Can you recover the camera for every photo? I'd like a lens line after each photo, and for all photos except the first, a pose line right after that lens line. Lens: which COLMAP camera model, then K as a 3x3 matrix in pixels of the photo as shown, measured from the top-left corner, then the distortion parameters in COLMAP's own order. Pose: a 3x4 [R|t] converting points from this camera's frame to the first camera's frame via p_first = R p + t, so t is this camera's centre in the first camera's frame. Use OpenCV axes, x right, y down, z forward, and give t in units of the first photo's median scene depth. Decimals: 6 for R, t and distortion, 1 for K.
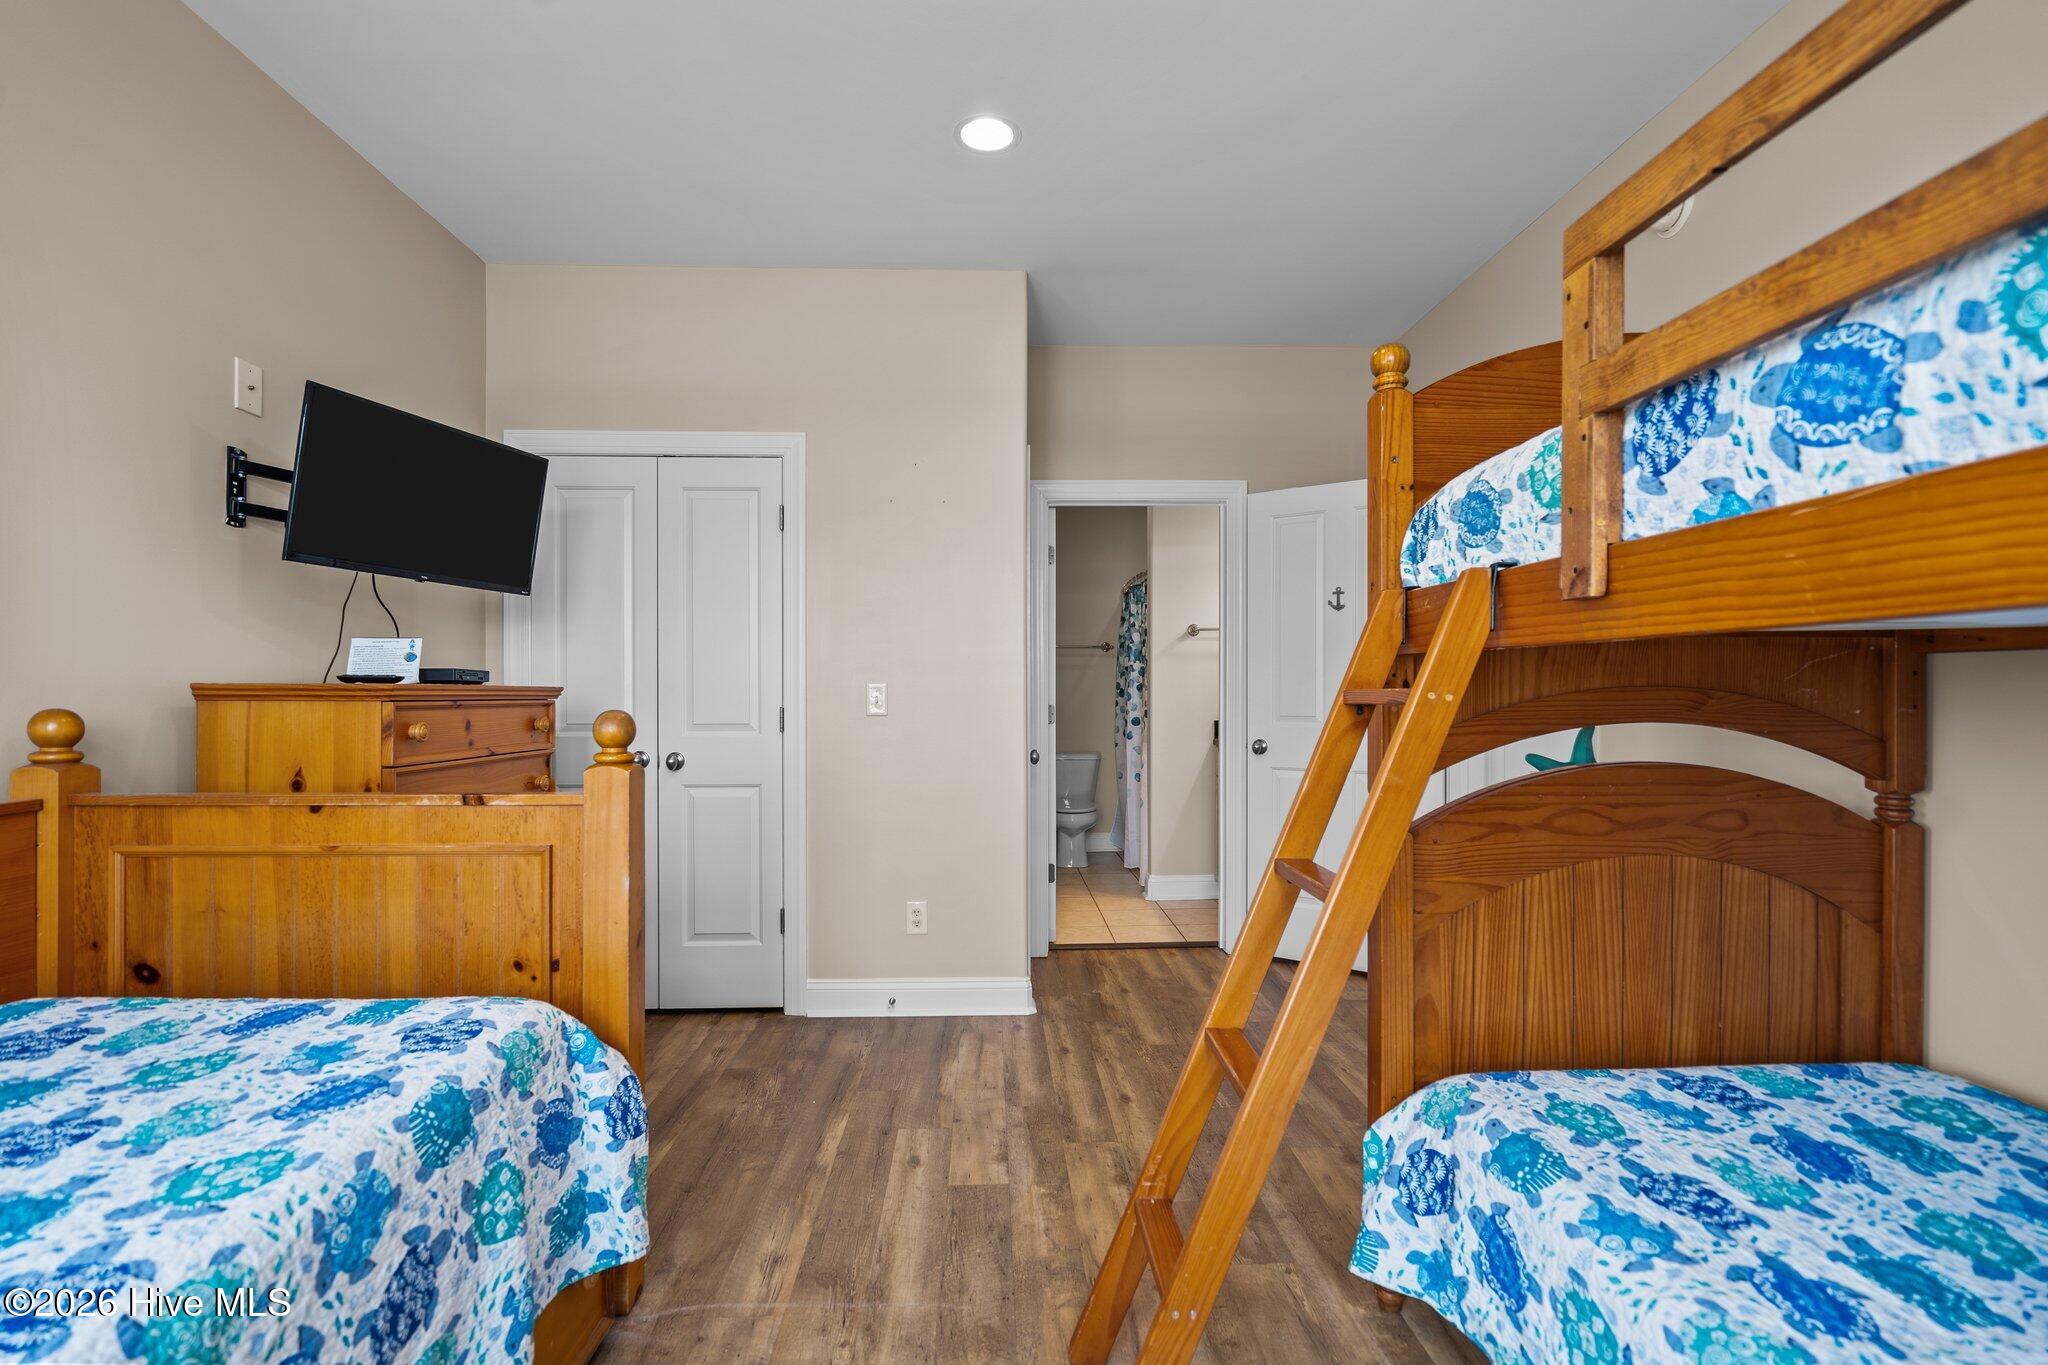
lens RADIAL K [[944.8, 0, 1021.4], [0, 944.8, 688.1], [0, 0, 1]] dist [-0.003562, 0.002076]
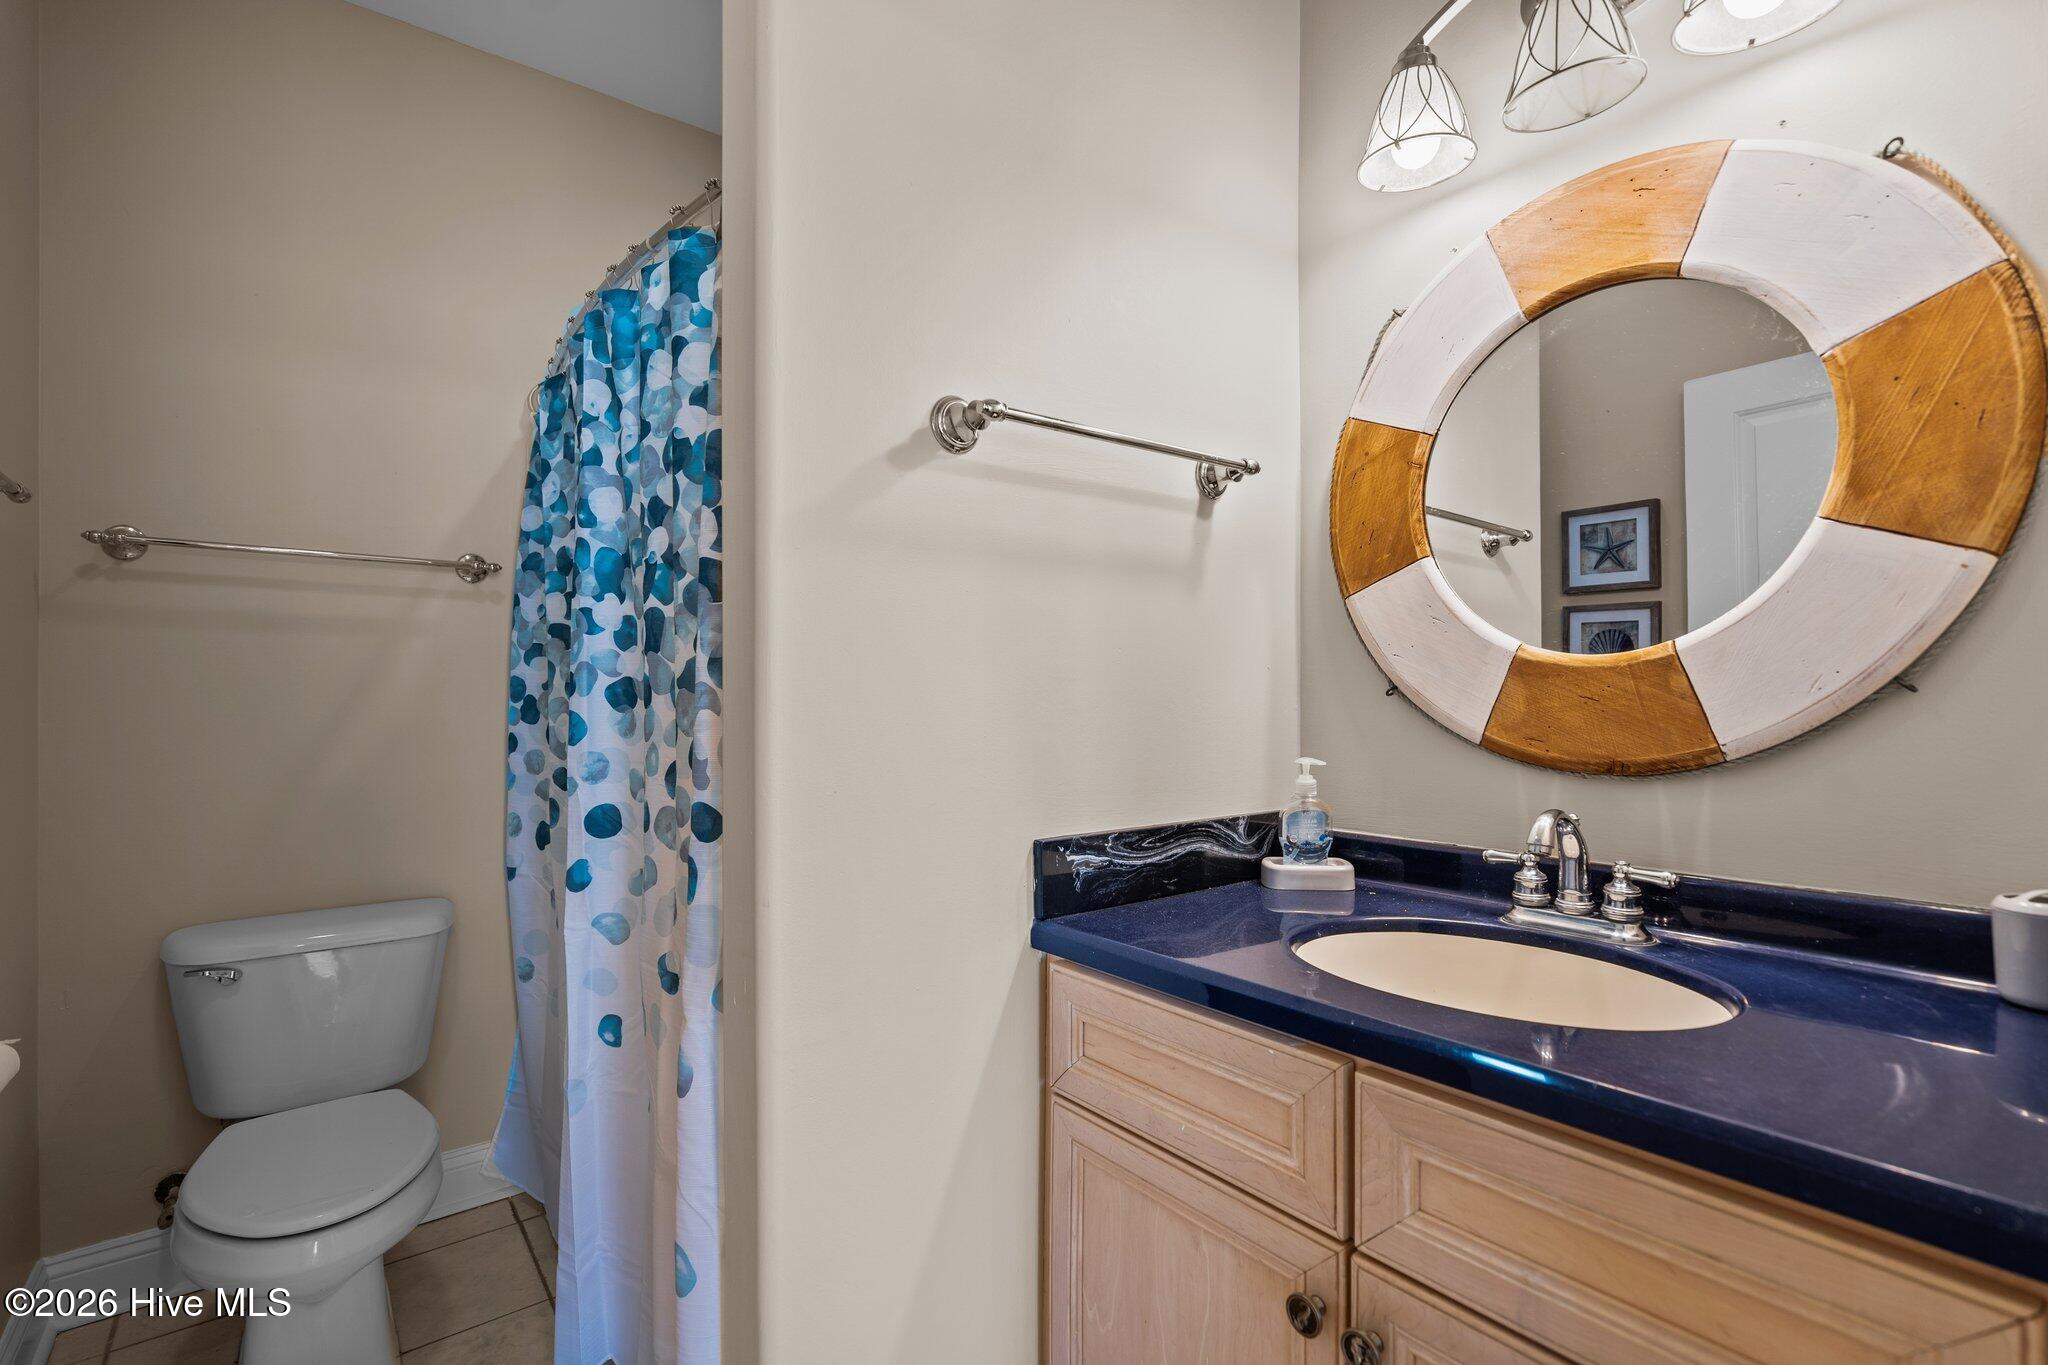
lens RADIAL K [[944.8, 0, 1023.2], [0, 944.8, 690.0], [0, 0, 1]] dist [-0.003562, 0.002076]
pose [[0.811471, 0.003384, 0.584382, 0.059686], [0.000405, 0.999980, -0.006354, 0.000046], [-0.584392, 0.005393, 0.811454, 0.696539]]
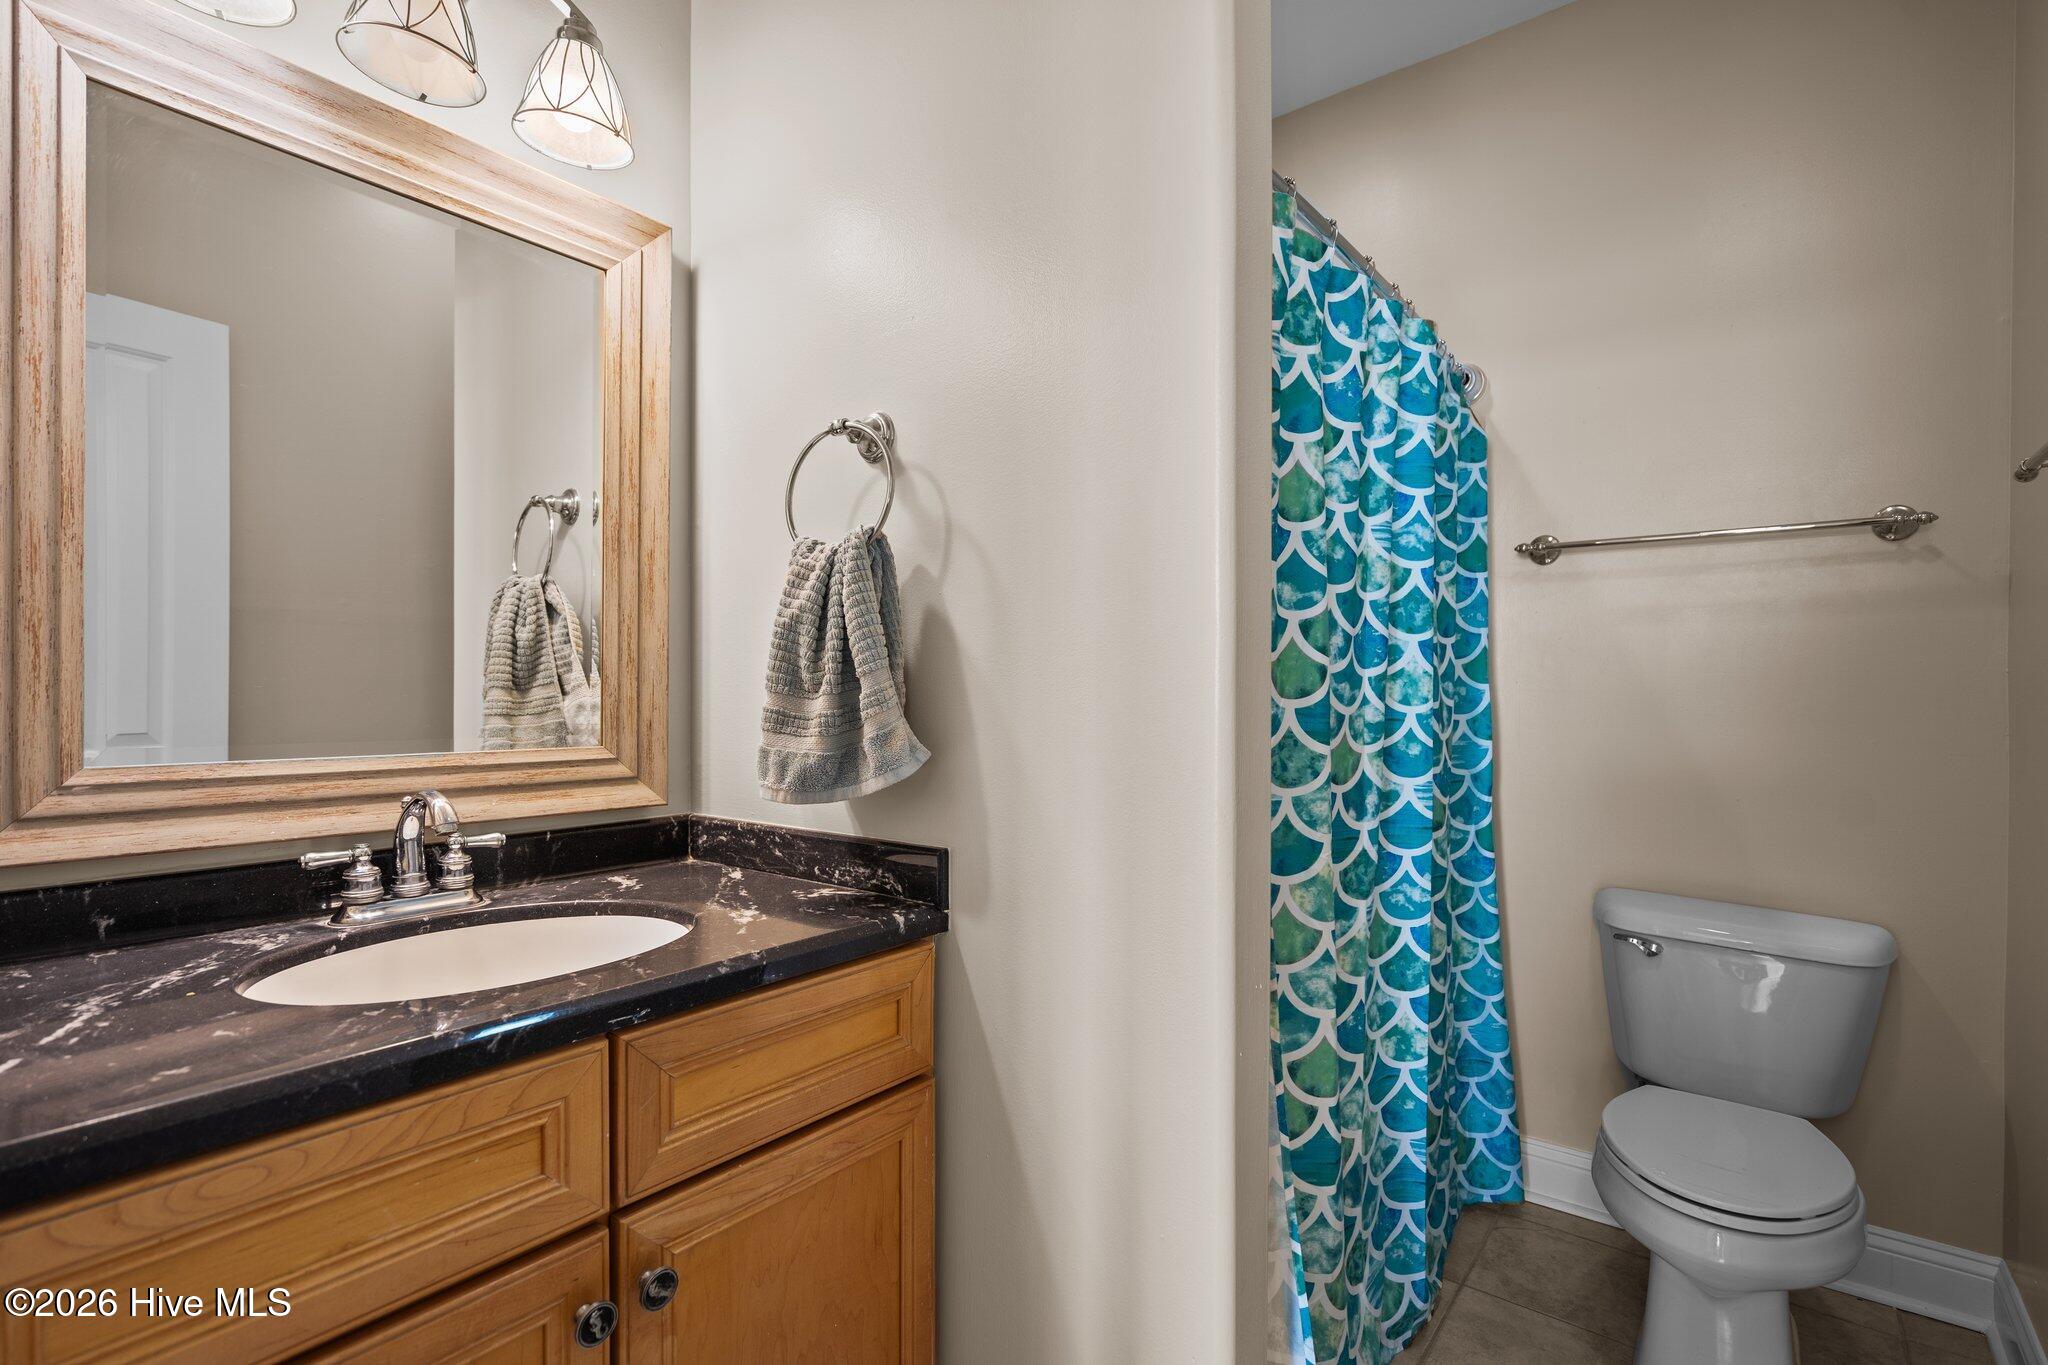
lens RADIAL K [[944.8, 0, 1024.0], [0, 944.8, 685.2], [0, 0, 1]] dist [-0.003562, 0.002076]
pose [[-0.765855, 0.005785, 0.642988, -0.020429], [0.001570, 0.999973, -0.007127, 0.011656], [-0.643012, -0.004449, -0.765843, 1.409820]]
